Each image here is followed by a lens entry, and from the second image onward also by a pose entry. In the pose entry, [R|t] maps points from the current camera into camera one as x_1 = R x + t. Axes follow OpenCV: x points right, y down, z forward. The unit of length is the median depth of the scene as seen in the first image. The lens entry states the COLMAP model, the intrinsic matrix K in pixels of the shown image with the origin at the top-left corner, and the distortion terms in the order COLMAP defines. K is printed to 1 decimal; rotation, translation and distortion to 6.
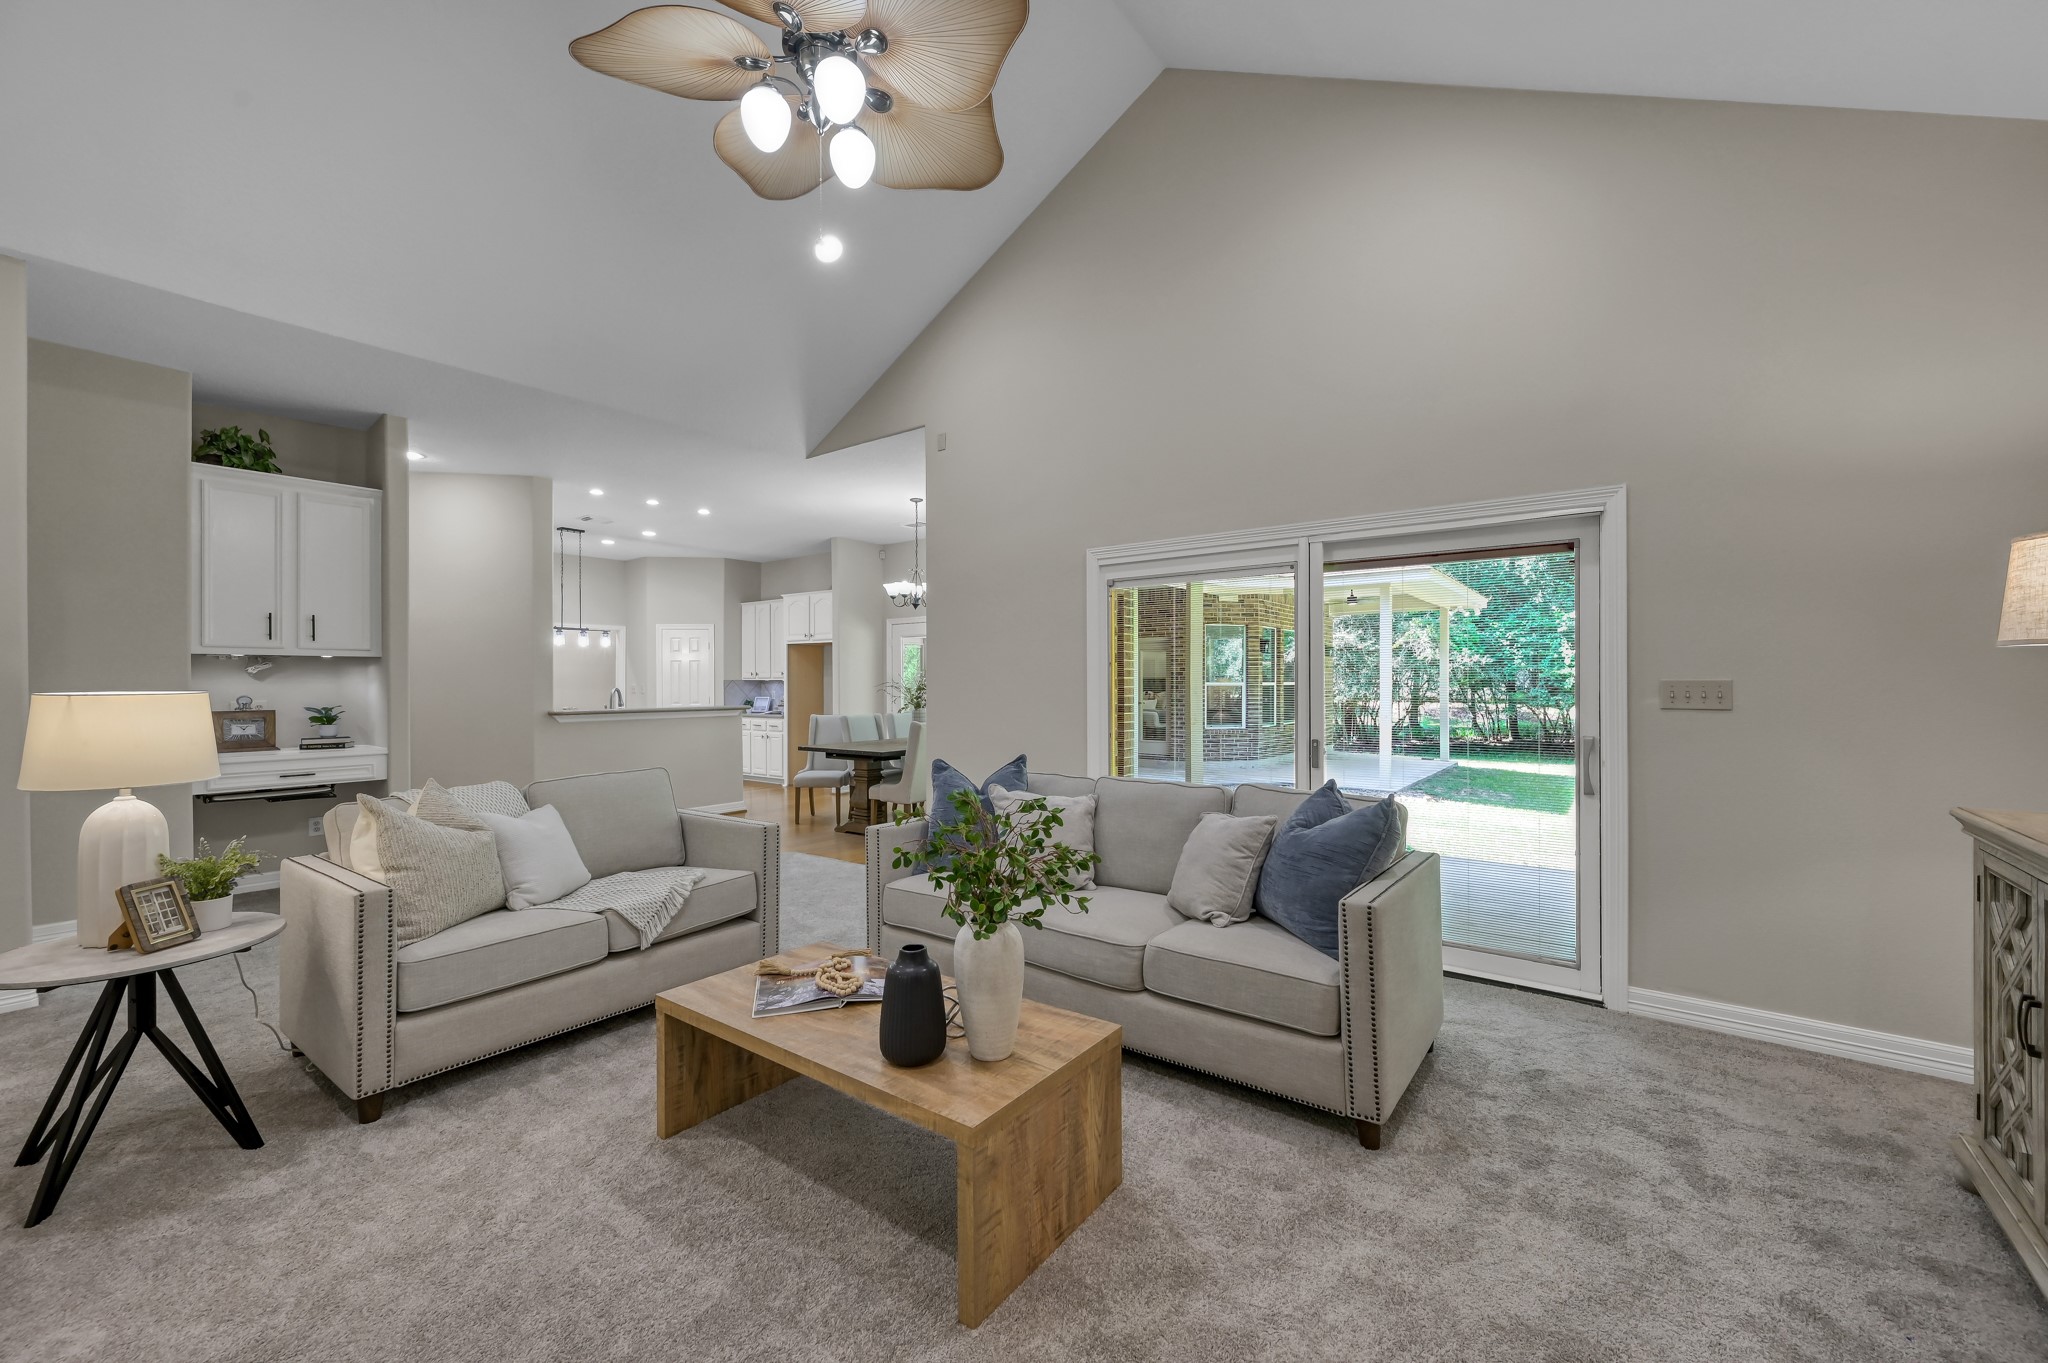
lens RADIAL K [[808.0, 0, 1021.7], [0, 808.0, 674.3], [0, 0, 1]] dist [0.001095, 0.000113]
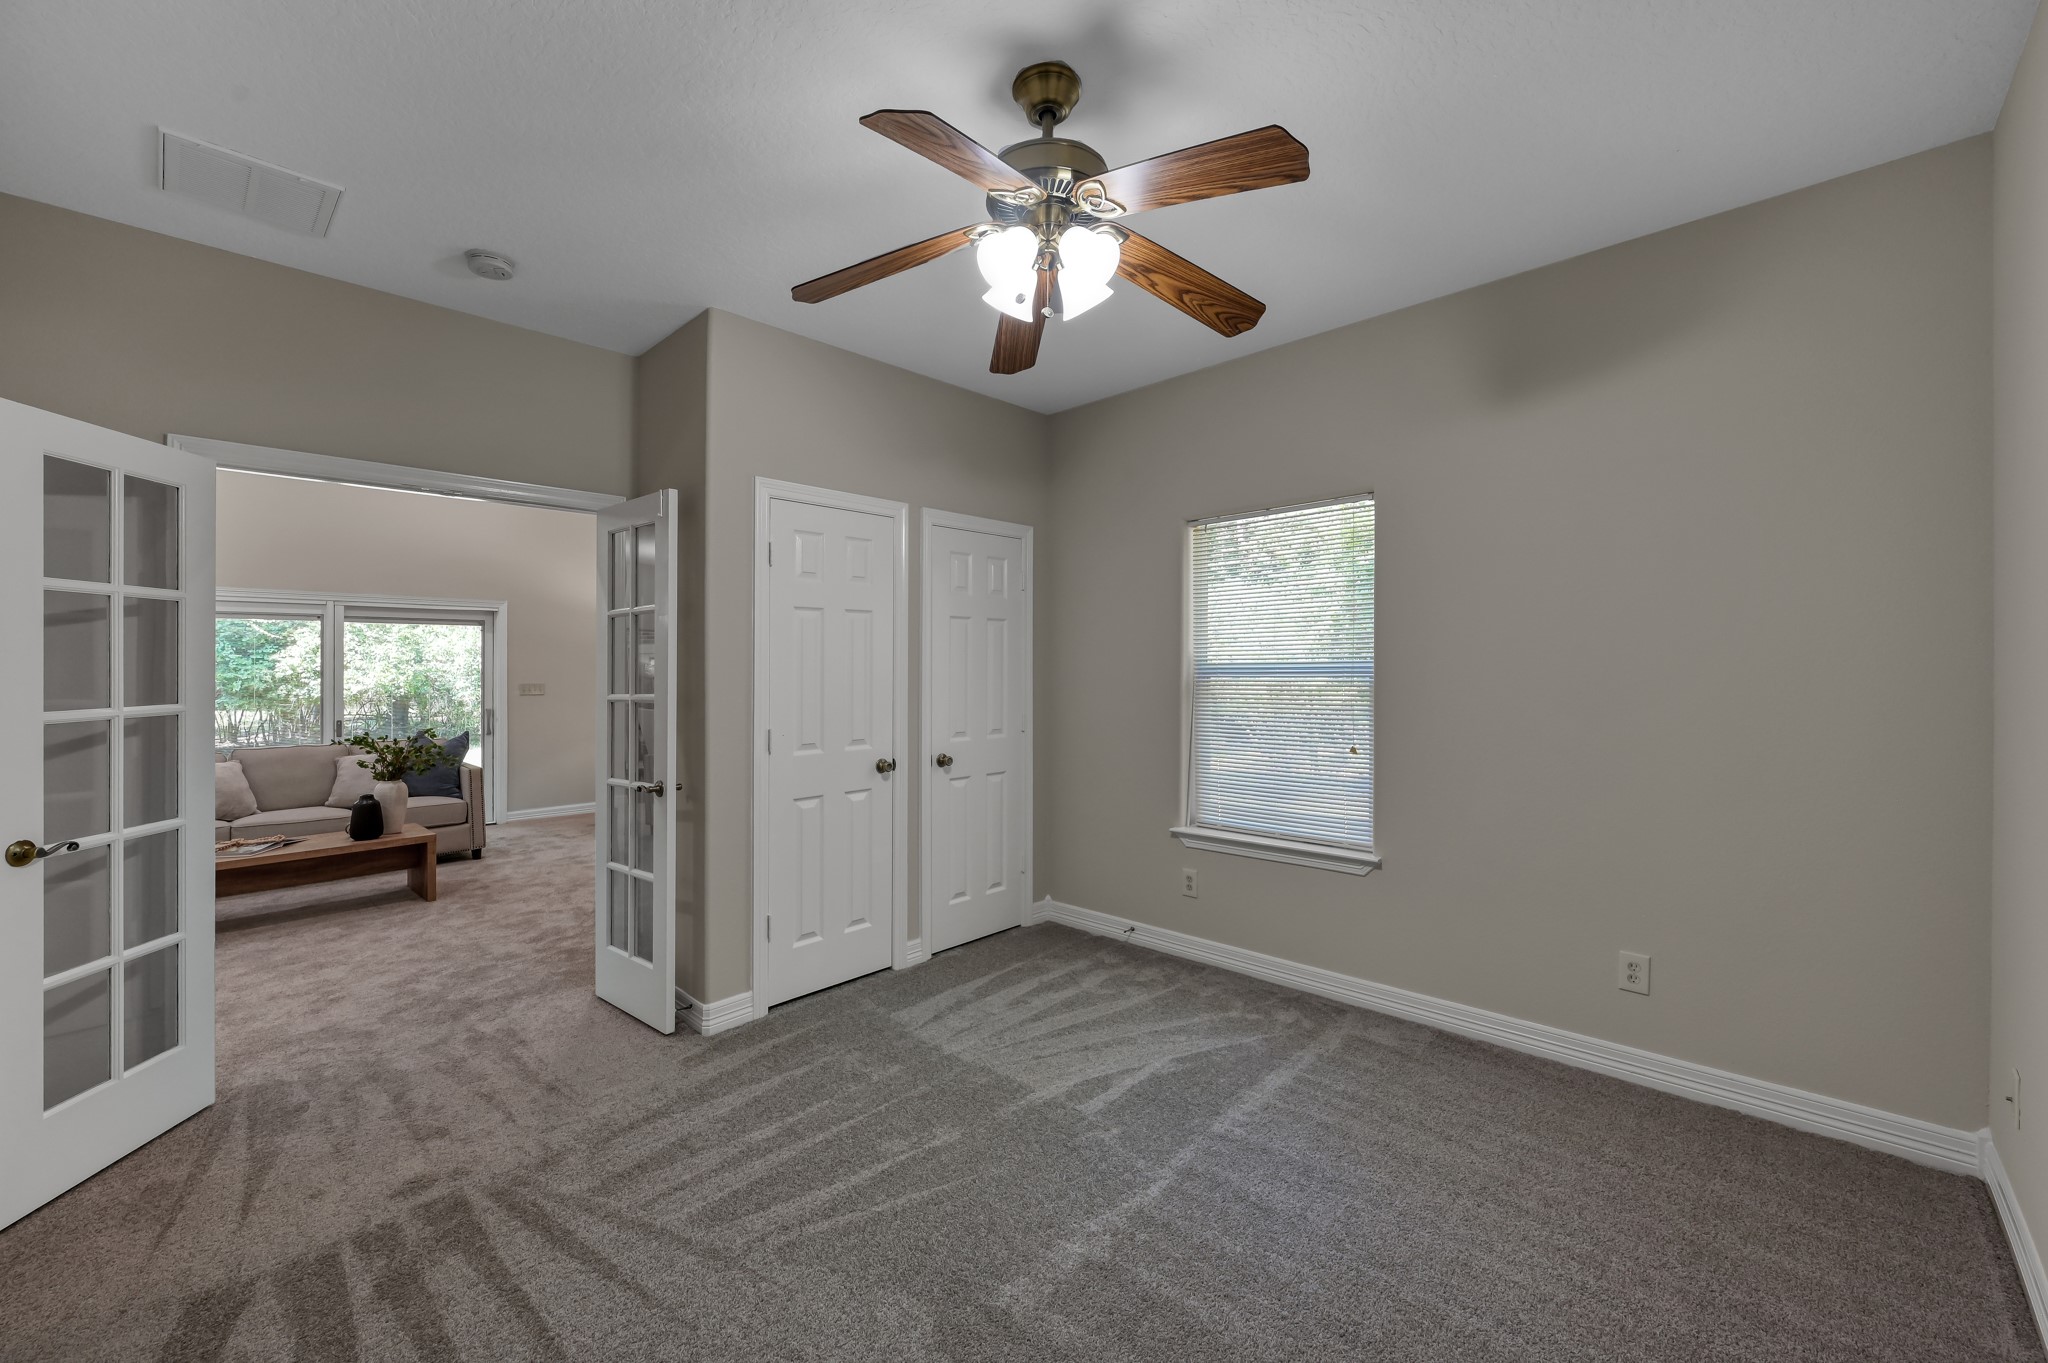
lens RADIAL K [[808.0, 0, 999.7], [0, 808.0, 662.7], [0, 0, 1]] dist [0.001095, 0.000113]
pose [[0.171946, 0.013641, 0.985012, -0.902911], [0.000405, 0.999903, -0.013918, -0.014370], [-0.985106, 0.002792, 0.171924, -0.558757]]
